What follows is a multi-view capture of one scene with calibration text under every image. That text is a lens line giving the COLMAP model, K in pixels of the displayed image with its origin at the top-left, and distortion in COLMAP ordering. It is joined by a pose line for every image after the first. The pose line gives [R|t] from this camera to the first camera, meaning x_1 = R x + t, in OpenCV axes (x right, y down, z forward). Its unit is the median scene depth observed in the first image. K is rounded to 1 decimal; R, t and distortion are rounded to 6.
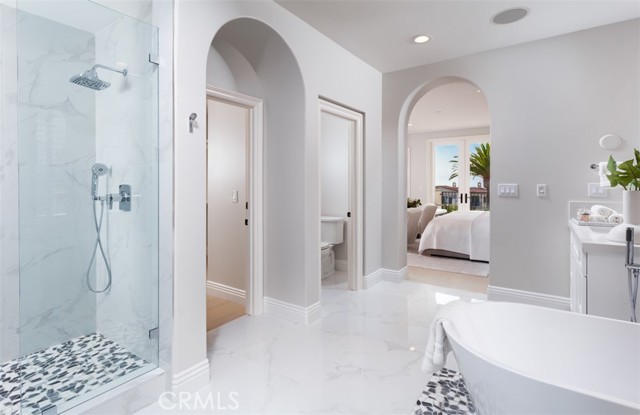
lens RADIAL K [[316.7, 0, 321.0], [0, 316.7, 185.1], [0, 0, 1]] dist [0.000812, 0.000152]
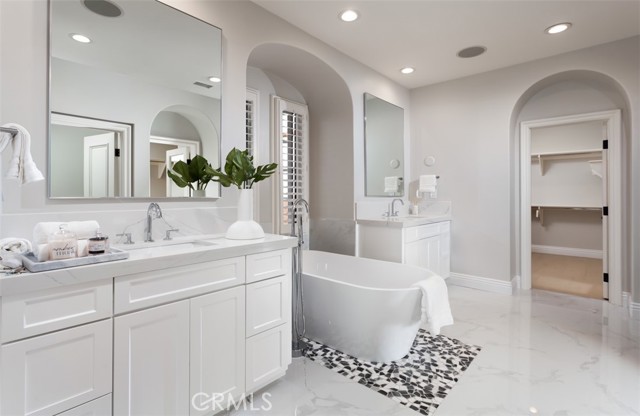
lens RADIAL K [[305.8, 0, 320.0], [0, 305.8, 208.0], [0, 0, 1]] dist [0.001742, 0.000244]
pose [[-0.993158, 0.000663, 0.116773, 0.588685], [0.004093, 0.999567, 0.029132, 0.039025], [-0.116703, 0.029411, -0.992731, 1.887819]]
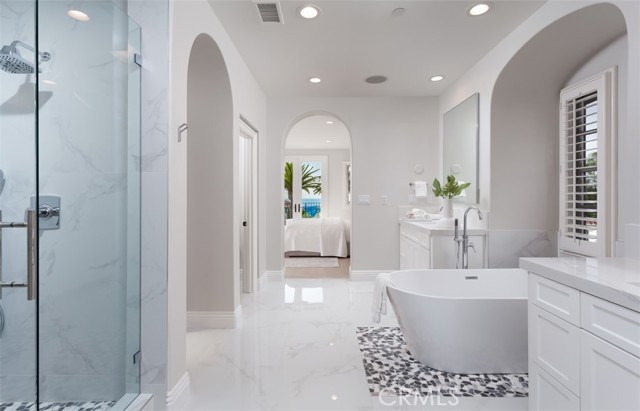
lens RADIAL K [[311.9, 0, 318.9], [0, 311.9, 197.9], [0, 0, 1]] dist [-0.000097, -0.000098]
pose [[0.829581, -0.004144, 0.558371, -0.555109], [0.003219, 0.999991, 0.002639, 0.004199], [-0.558377, -0.000392, 0.829587, -0.040579]]
